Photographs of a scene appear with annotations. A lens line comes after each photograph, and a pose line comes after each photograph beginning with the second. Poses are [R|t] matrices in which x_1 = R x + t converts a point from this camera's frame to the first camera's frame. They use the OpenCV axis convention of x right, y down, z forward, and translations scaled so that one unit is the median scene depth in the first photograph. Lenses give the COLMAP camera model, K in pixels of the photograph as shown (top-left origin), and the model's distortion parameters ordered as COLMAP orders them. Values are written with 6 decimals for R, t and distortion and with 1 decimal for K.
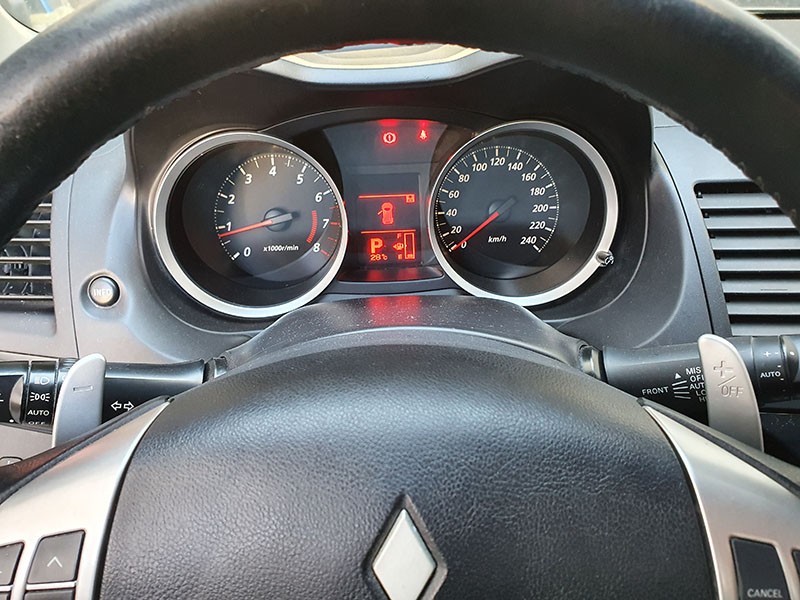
lens RADIAL K [[598.2, 0, 400.0], [0, 598.2, 300.0], [0, 0, 1]] dist [0.105444, -0.001139]
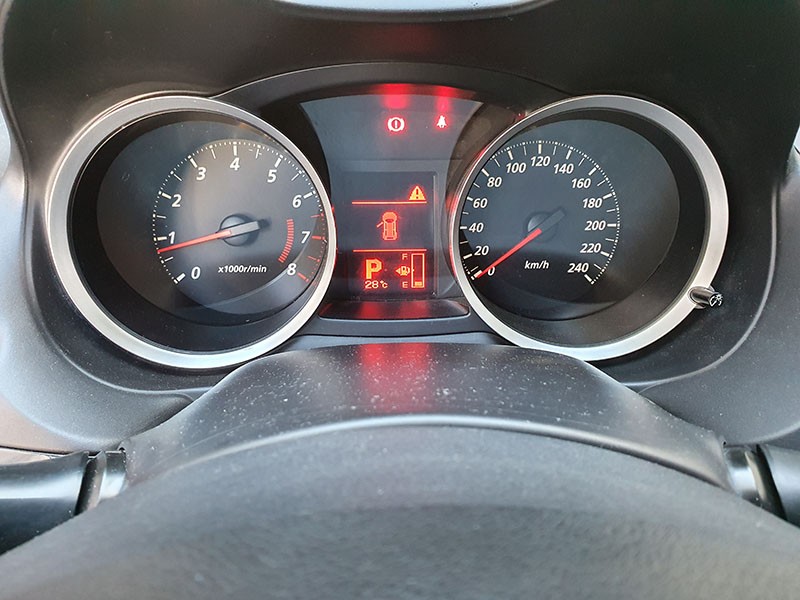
lens RADIAL K [[606.1, 0, 400.0], [0, 606.1, 300.0], [0, 0, 1]] dist [0.021247, -0.006023]
pose [[0.999194, 0.026335, 0.030303, -0.029167], [-0.024997, 0.998731, -0.043721, -0.021734], [-0.031416, 0.042929, 0.998584, 0.265817]]
